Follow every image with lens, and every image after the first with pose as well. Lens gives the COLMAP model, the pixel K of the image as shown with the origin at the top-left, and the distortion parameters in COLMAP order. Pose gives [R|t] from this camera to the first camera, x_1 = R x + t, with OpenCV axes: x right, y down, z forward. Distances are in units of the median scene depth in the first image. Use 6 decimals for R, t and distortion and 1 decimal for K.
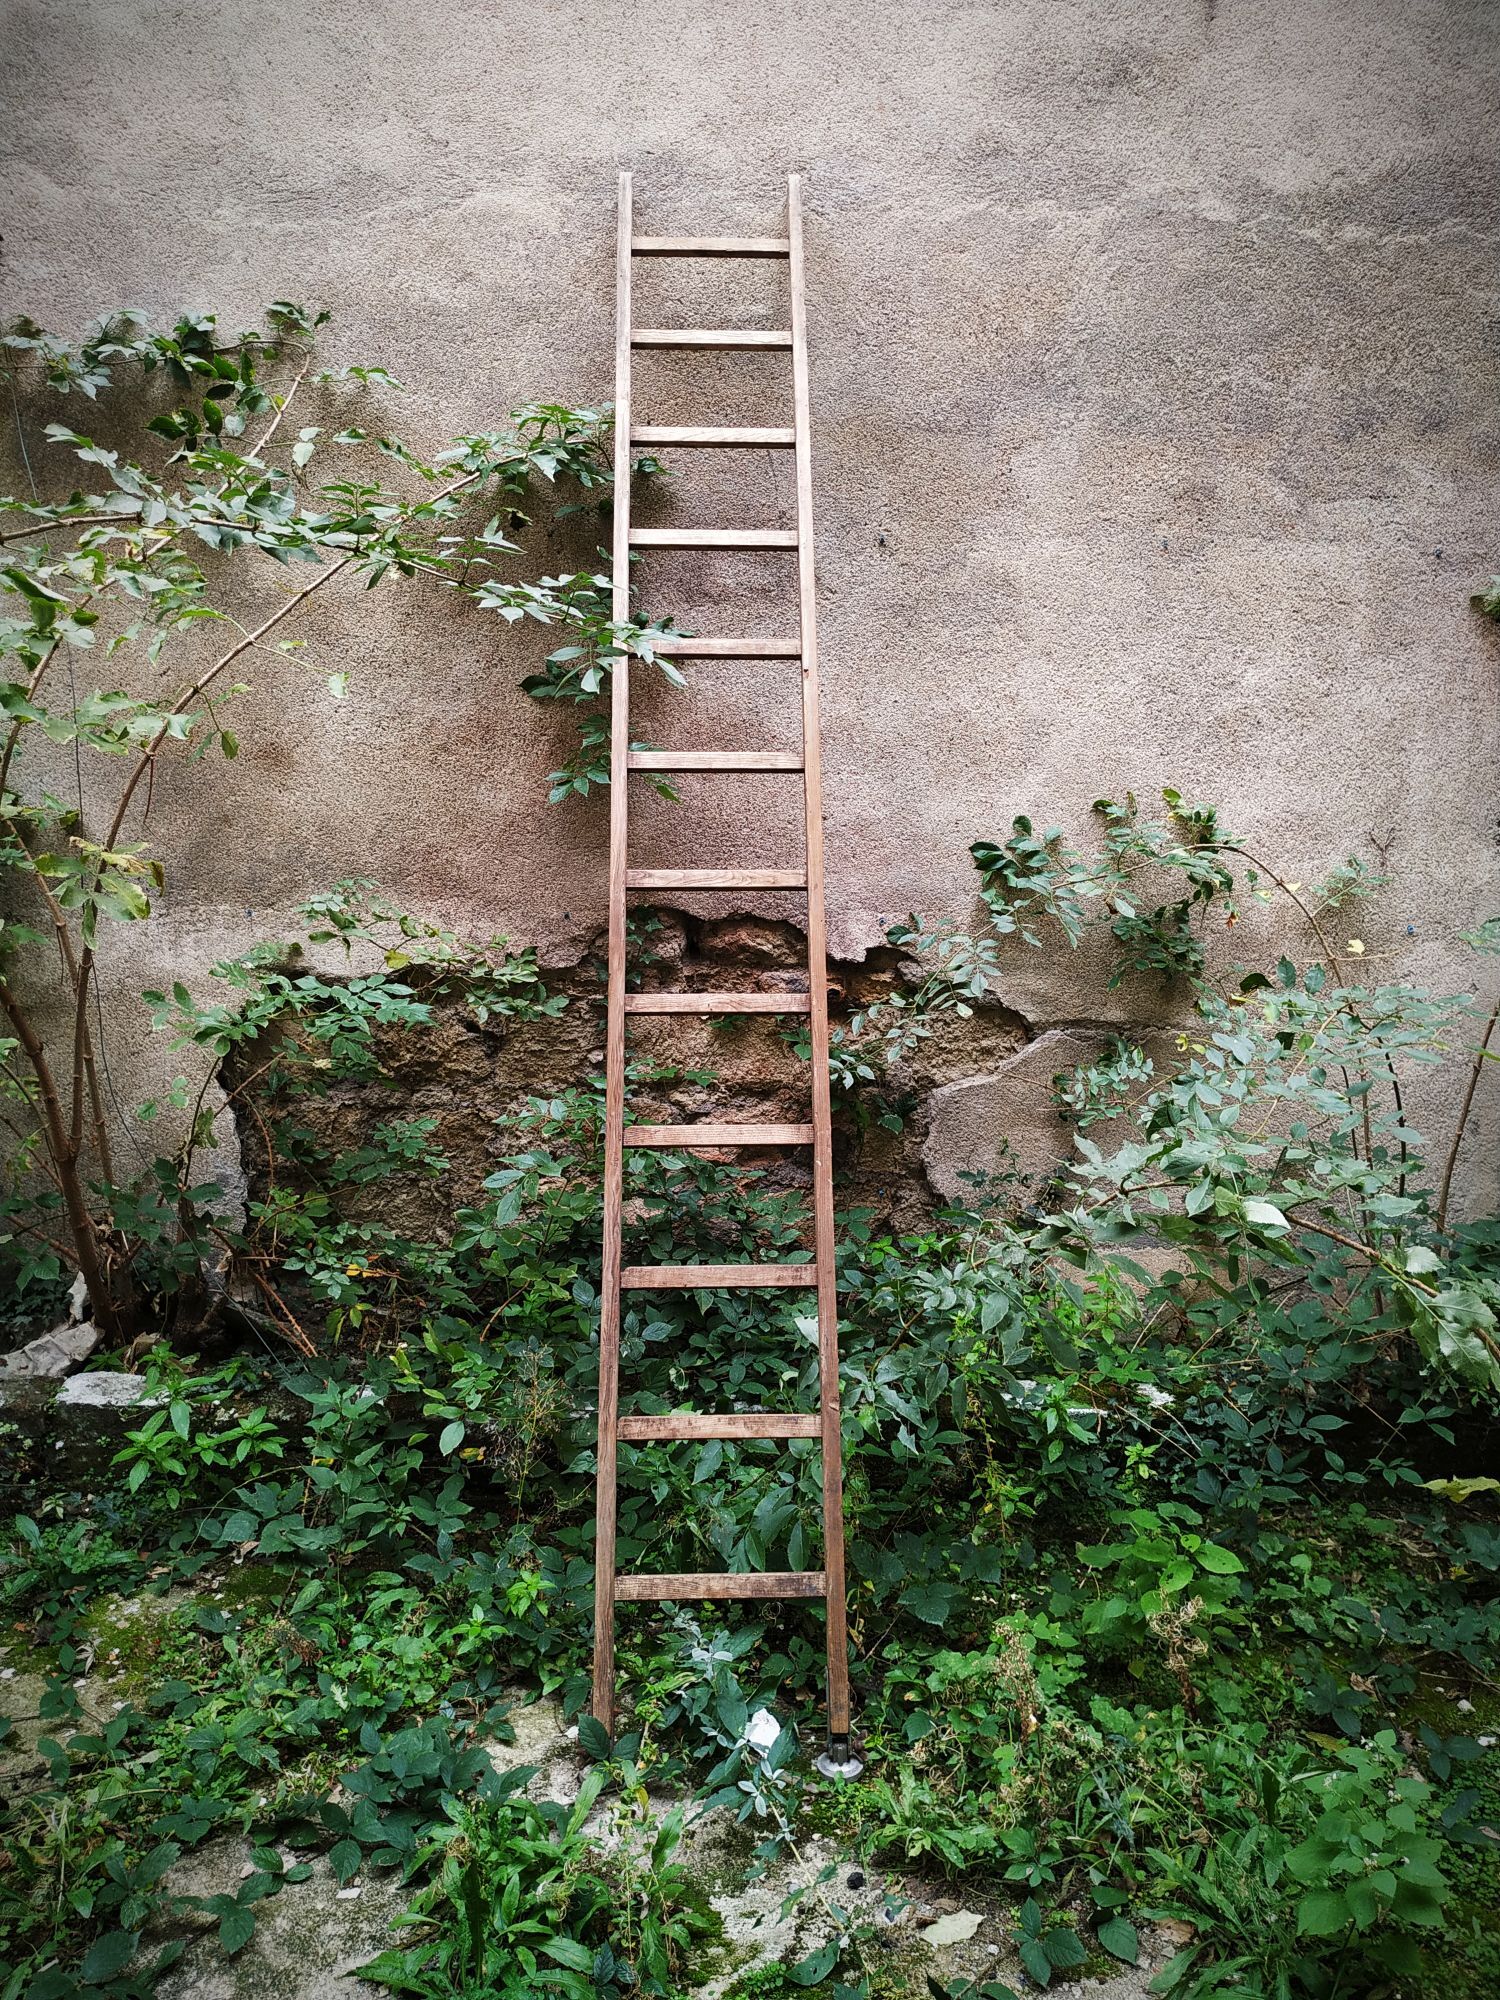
lens RADIAL K [[1386.8, 0, 722.0], [0, 1386.8, 1016.9], [0, 0, 1]] dist [0.009268, -0.011176]
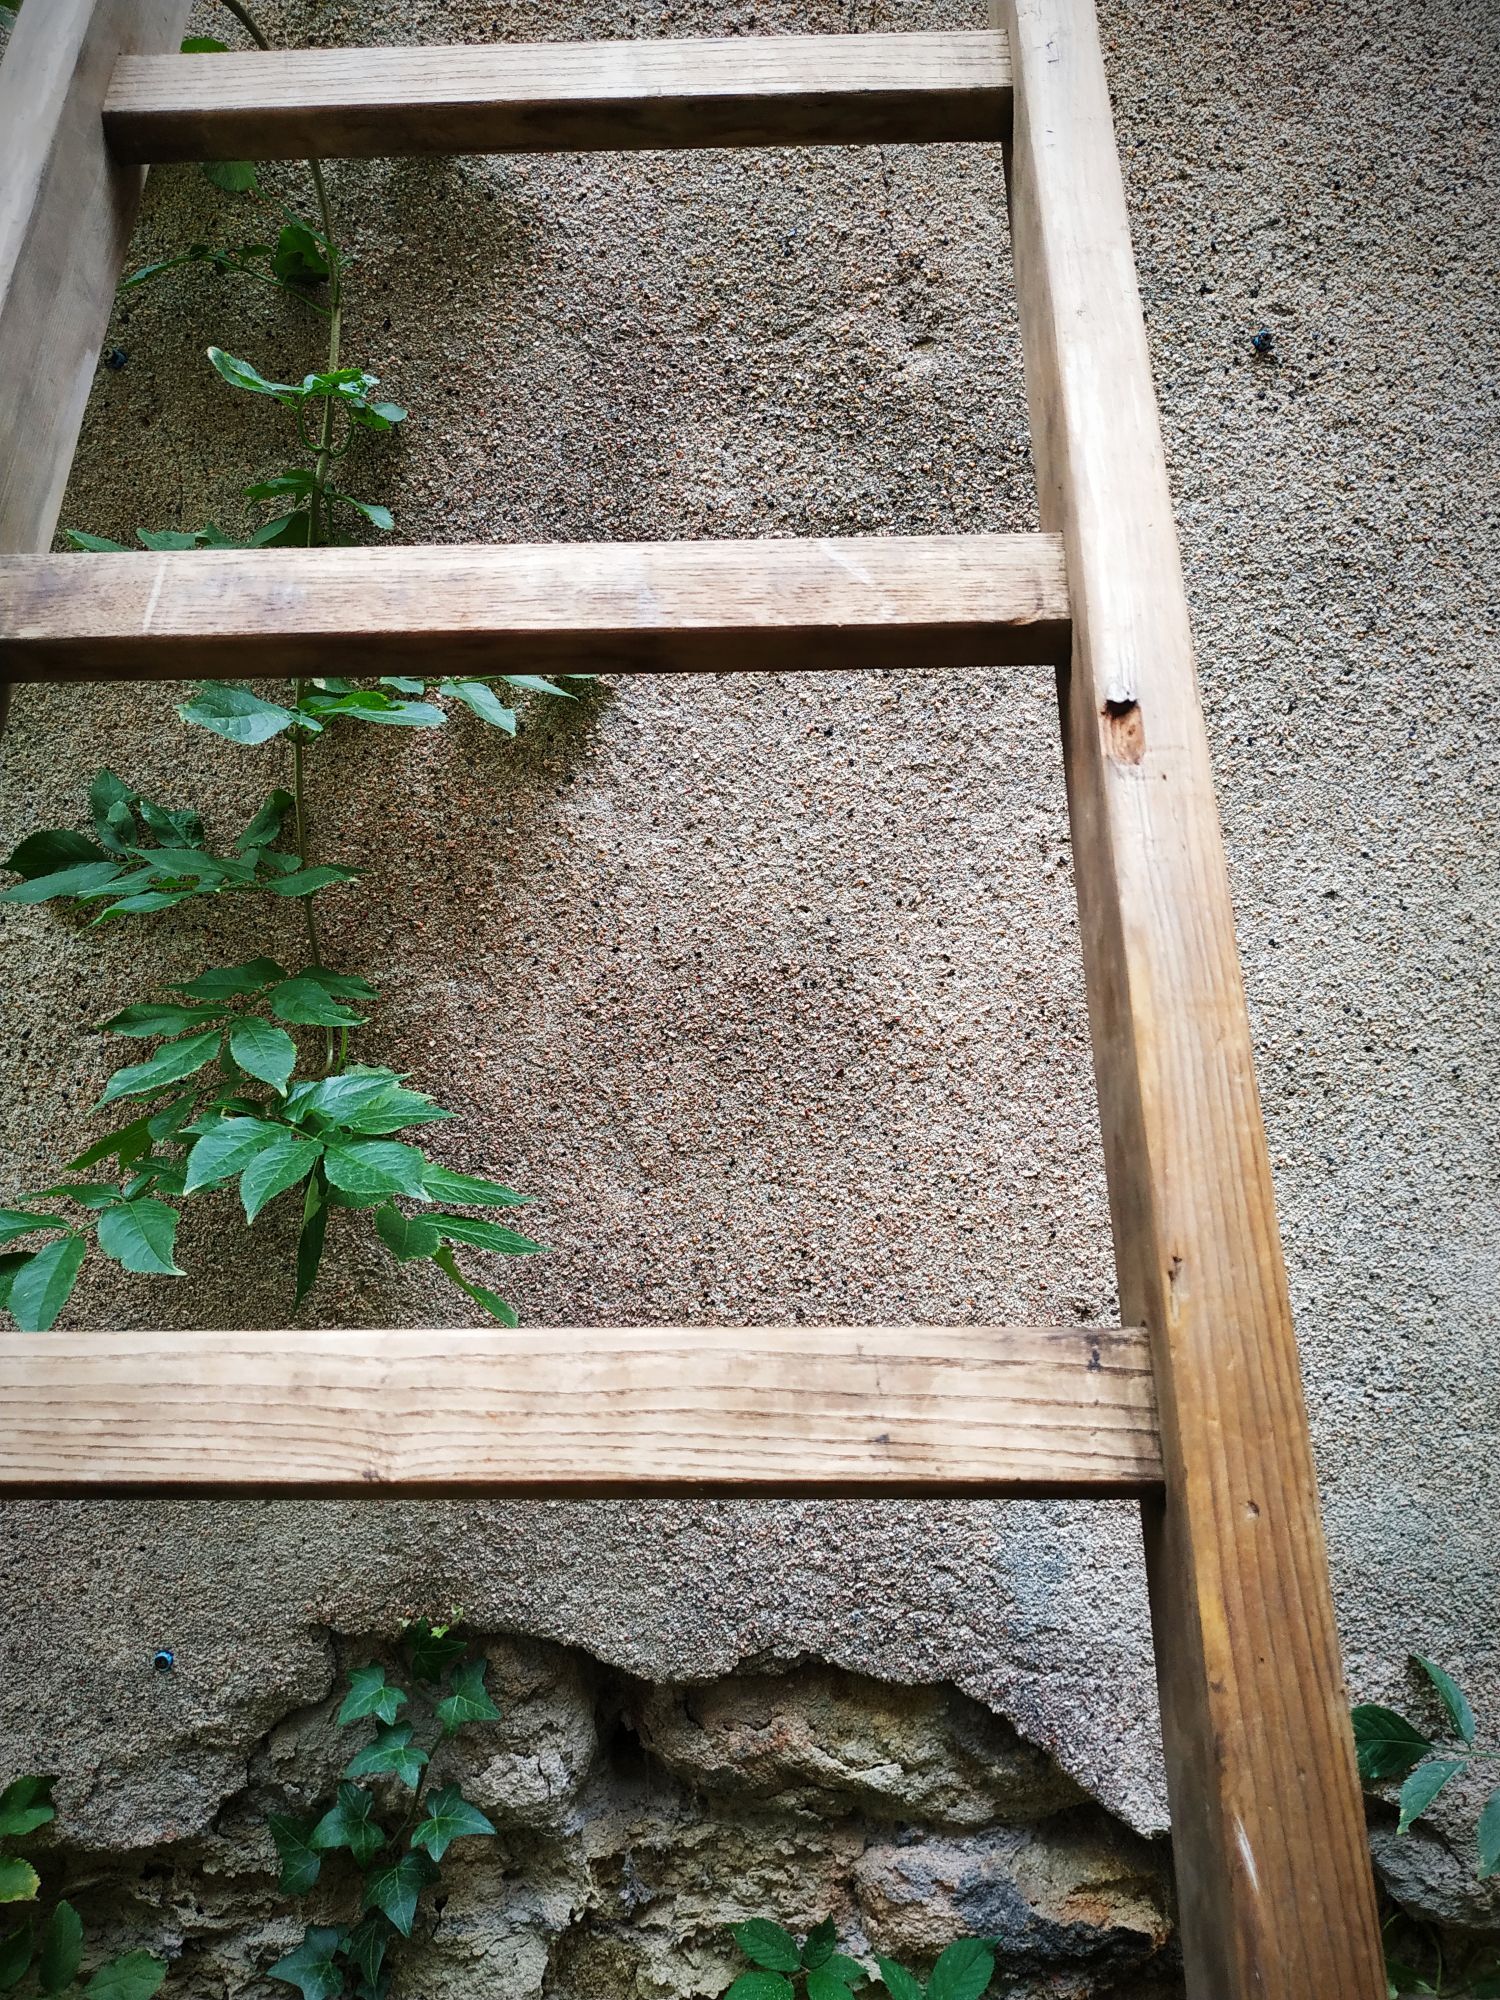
lens RADIAL K [[1455.1, 0, 745.0], [0, 1455.1, 1023.1], [0, 0, 1]] dist [-0.005926, -0.008017]
pose [[0.998663, -0.012417, -0.050173, 0.022972], [0.004745, 0.988640, -0.150228, -0.164222], [0.051468, 0.149789, 0.987377, 0.735054]]
